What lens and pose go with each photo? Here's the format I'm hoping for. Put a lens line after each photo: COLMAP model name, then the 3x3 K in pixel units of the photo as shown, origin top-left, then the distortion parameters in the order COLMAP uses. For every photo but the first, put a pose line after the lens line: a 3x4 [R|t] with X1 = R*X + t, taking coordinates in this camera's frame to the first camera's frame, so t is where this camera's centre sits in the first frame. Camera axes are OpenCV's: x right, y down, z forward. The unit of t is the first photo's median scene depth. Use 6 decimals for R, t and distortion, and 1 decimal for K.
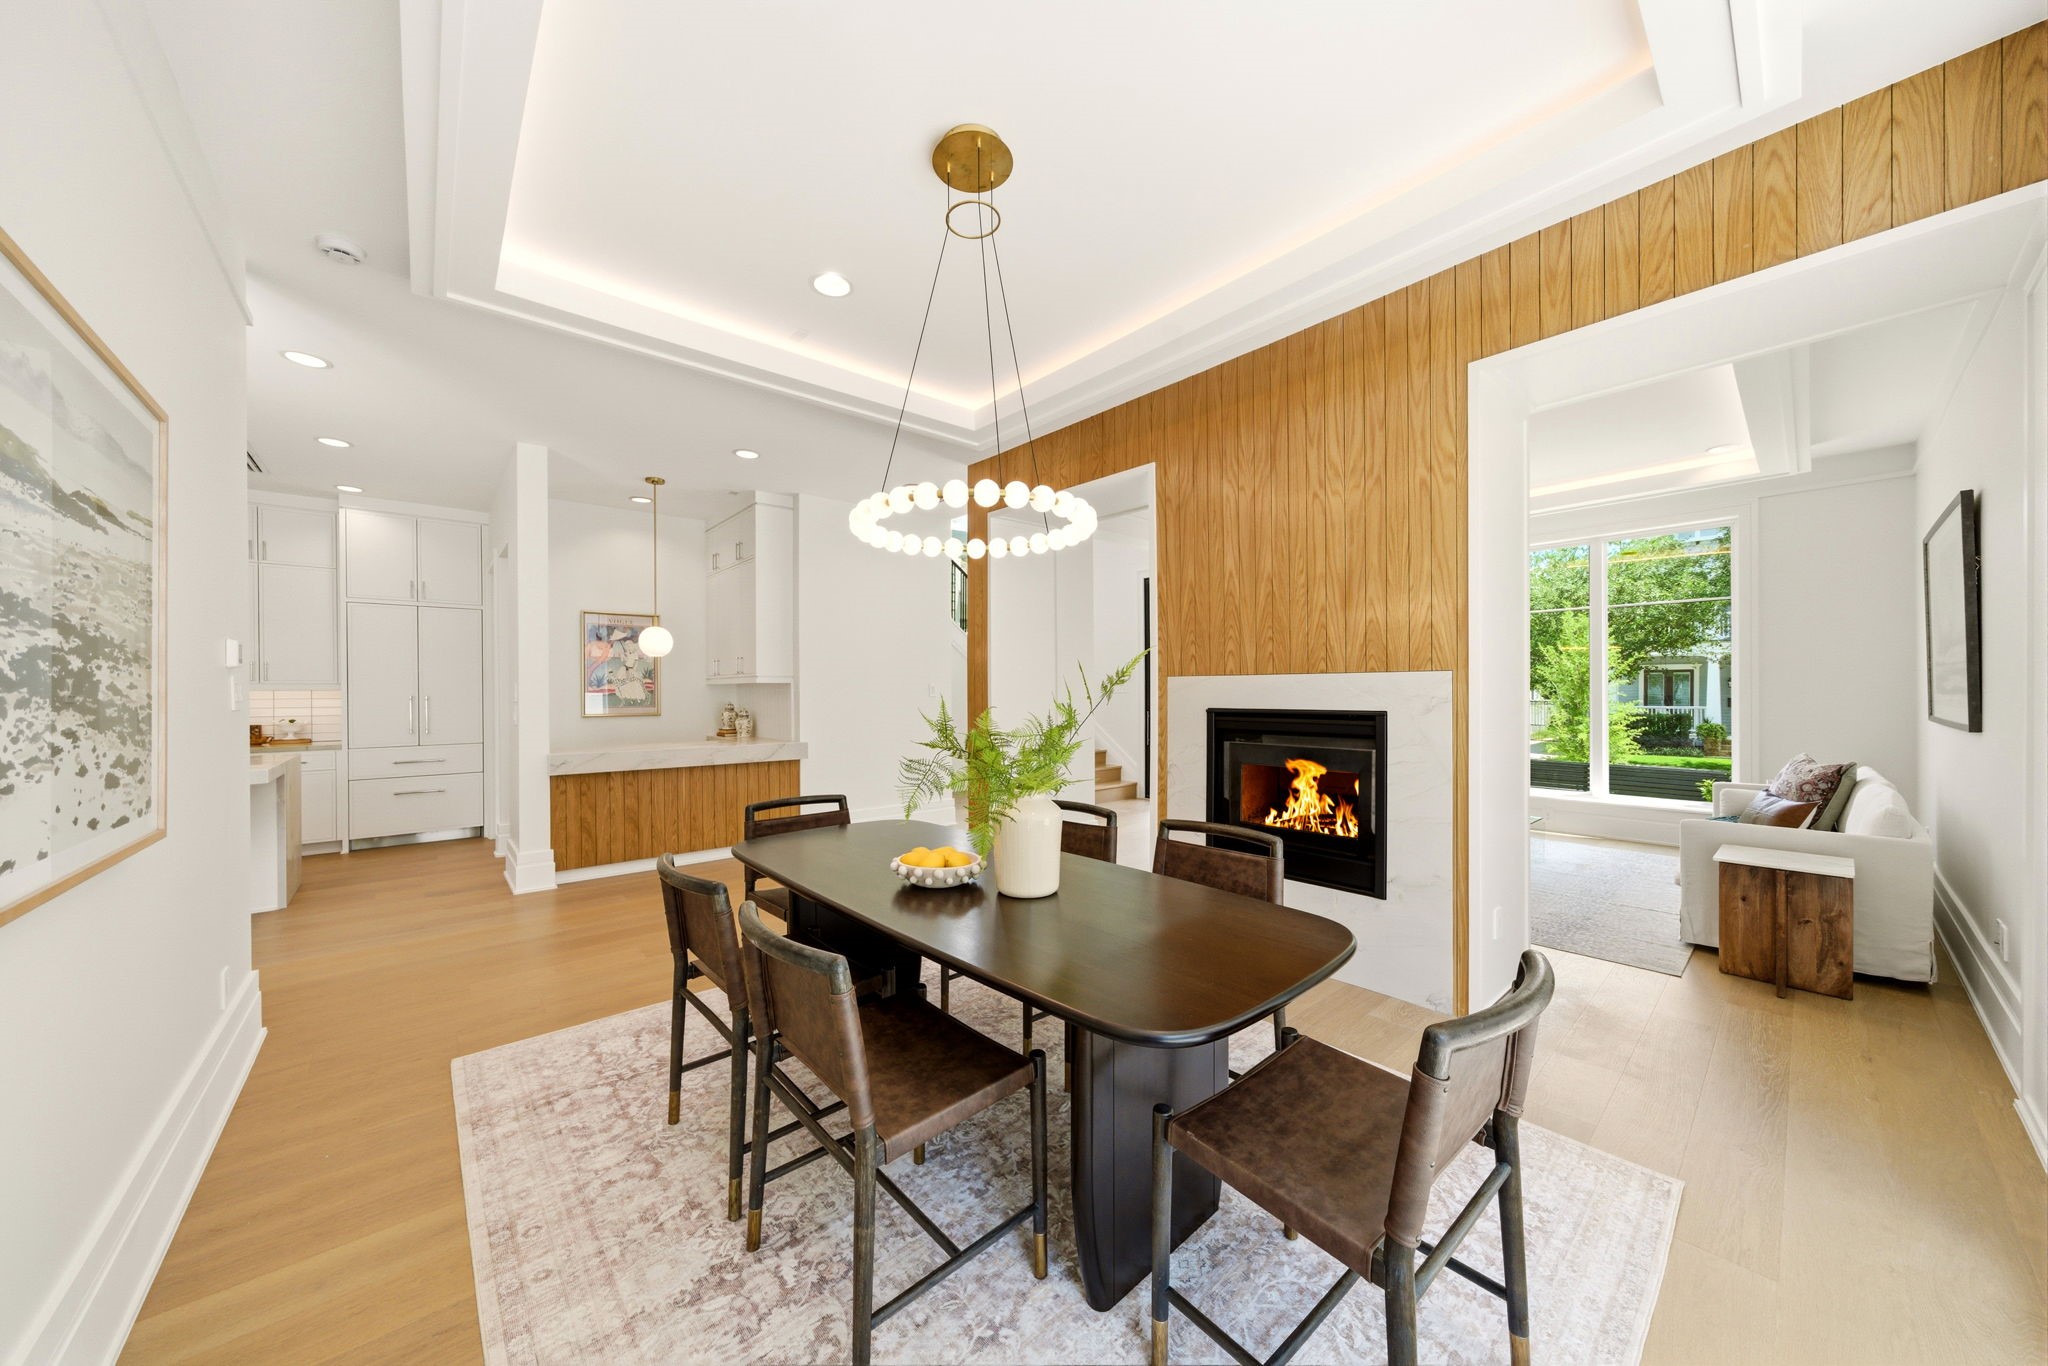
lens RADIAL K [[692.6, 0, 1021.2], [0, 692.6, 693.2], [0, 0, 1]] dist [-0.001335, 0.000079]
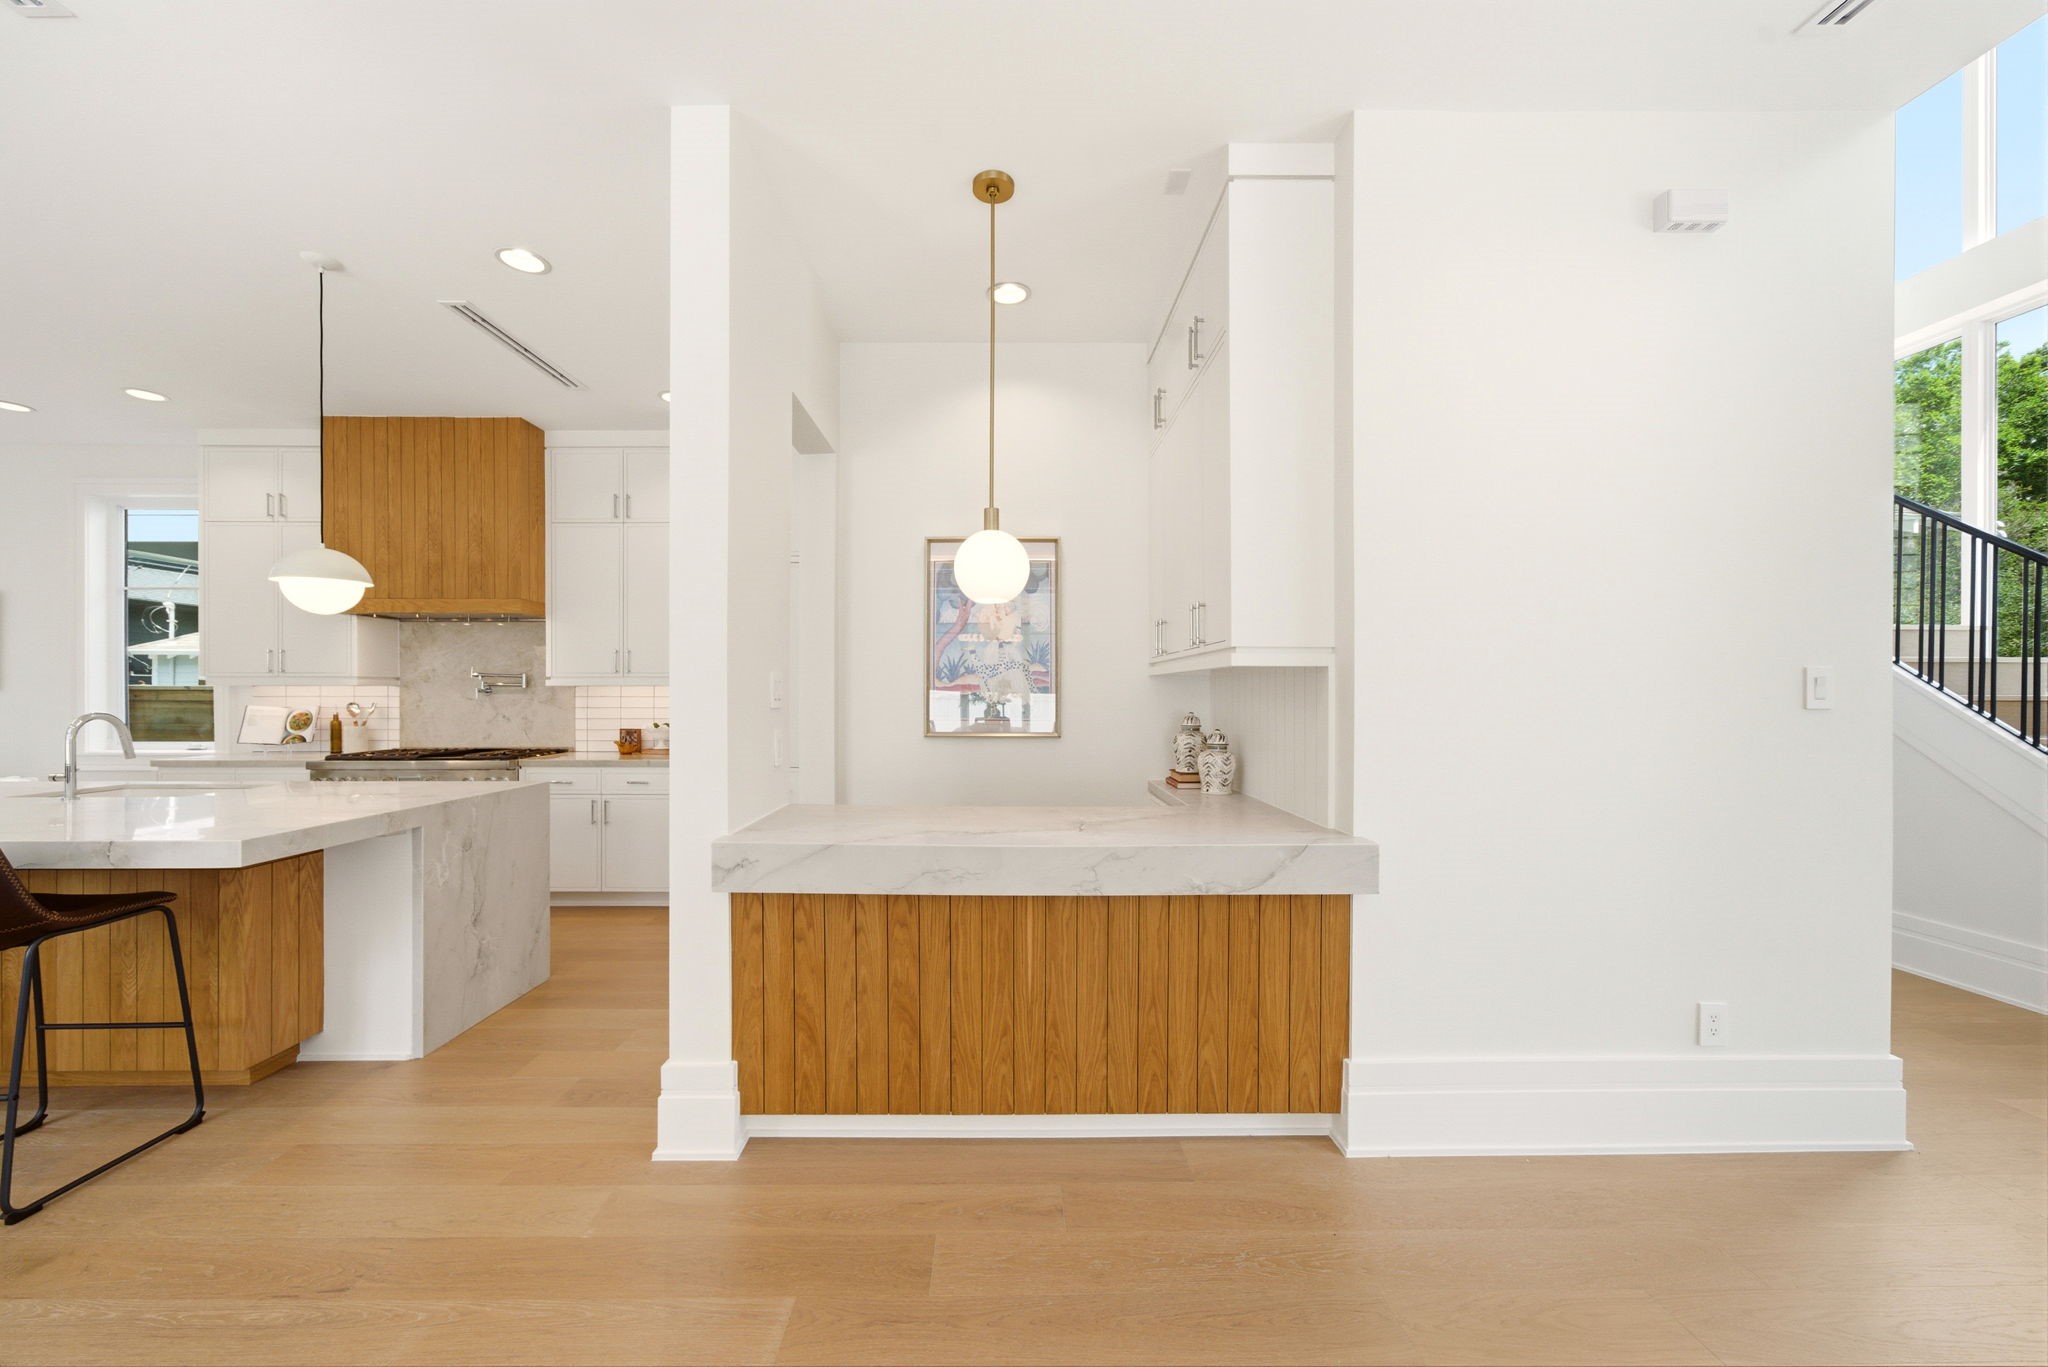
lens RADIAL K [[743.9, 0, 1027.2], [0, 743.9, 695.6], [0, 0, 1]] dist [0.000474, 0.000321]
pose [[0.755176, 0.009264, -0.655457, -0.233456], [-0.007558, 0.999957, 0.005425, -0.000649], [0.655478, 0.000857, 0.755213, 0.725418]]
